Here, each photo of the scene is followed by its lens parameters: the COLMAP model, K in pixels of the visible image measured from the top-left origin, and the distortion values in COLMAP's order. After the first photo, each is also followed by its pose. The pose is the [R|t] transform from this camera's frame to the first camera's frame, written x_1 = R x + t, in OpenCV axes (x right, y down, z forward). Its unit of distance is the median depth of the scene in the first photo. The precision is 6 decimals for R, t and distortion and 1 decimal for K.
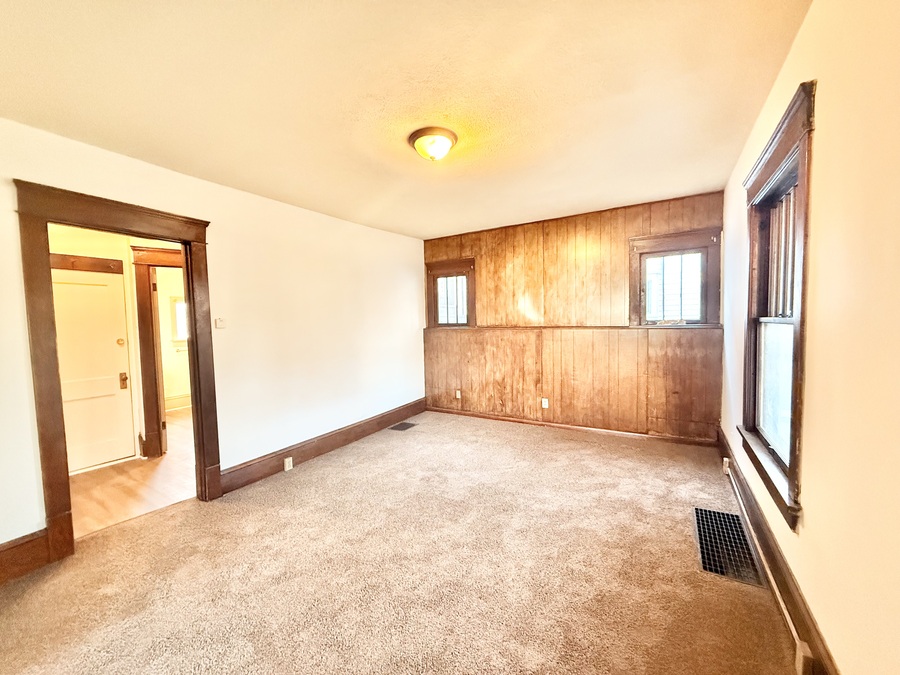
lens RADIAL K [[359.9, 0, 445.6], [0, 359.9, 338.9], [0, 0, 1]] dist [0.011408, -0.001135]
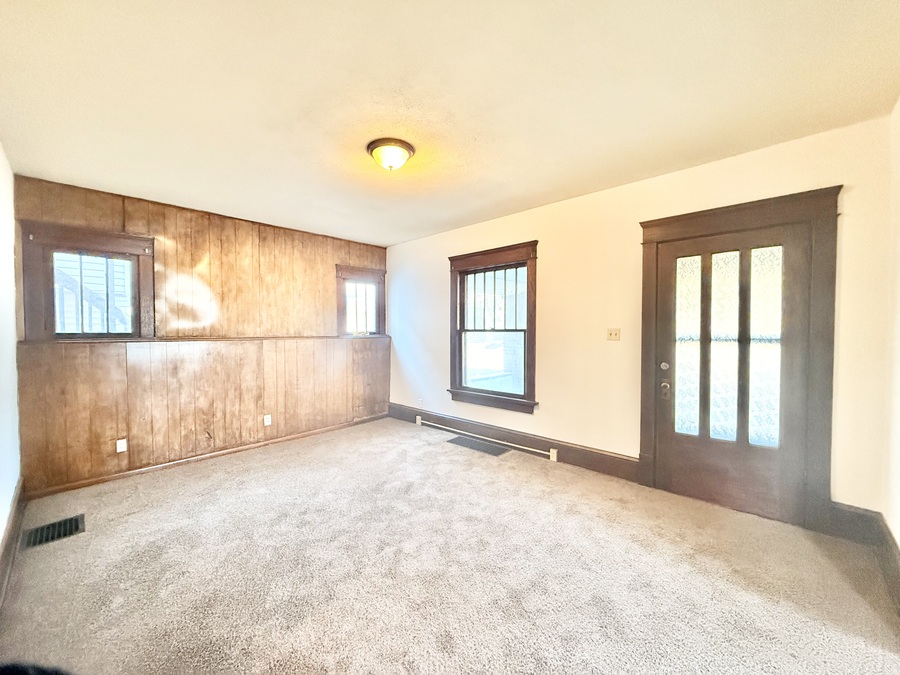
lens RADIAL K [[359.9, 0, 452.4], [0, 359.9, 338.3], [0, 0, 1]] dist [0.011408, -0.001135]
pose [[0.204878, -0.003143, 0.978782, -0.526783], [0.047052, 0.998870, -0.006641, -0.002413], [-0.977656, 0.047414, 0.204795, 0.331649]]
